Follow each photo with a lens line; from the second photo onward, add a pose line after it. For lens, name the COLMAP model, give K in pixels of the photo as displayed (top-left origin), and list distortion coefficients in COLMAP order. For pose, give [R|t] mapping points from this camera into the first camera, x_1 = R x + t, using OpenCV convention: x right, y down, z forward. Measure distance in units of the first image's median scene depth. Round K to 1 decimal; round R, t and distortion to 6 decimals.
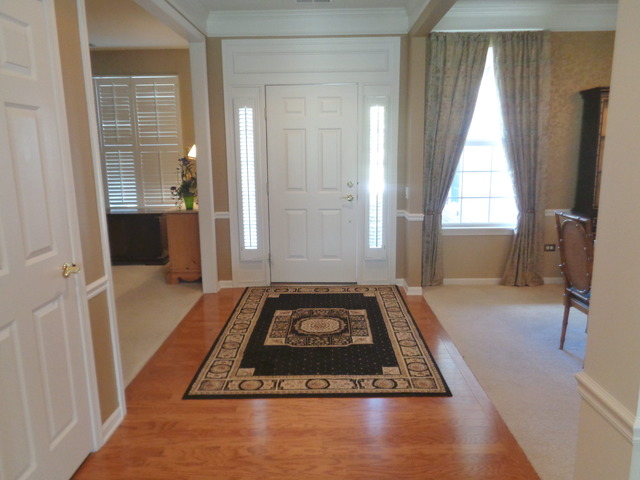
lens RADIAL K [[484.5, 0, 320.0], [0, 484.5, 240.0], [0, 0, 1]] dist [-0.001122, 0.004589]
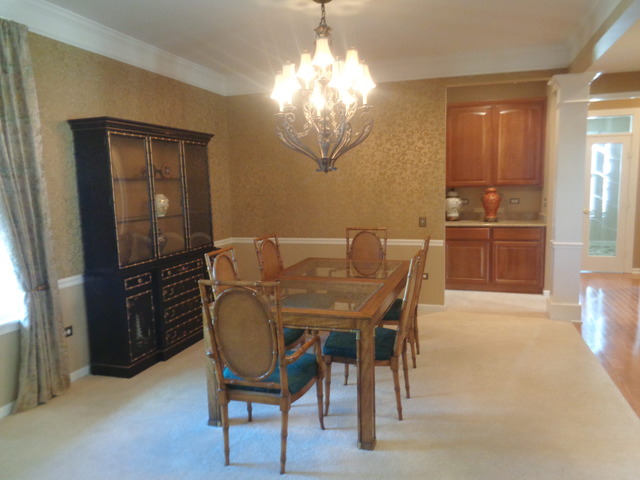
lens RADIAL K [[484.5, 0, 320.0], [0, 484.5, 240.0], [0, 0, 1]] dist [-0.001122, 0.004589]
pose [[0.277303, -0.108163, 0.954675, -0.092256], [0.192523, 0.979745, 0.055081, -0.088289], [-0.941296, 0.168522, 0.292510, 0.435000]]
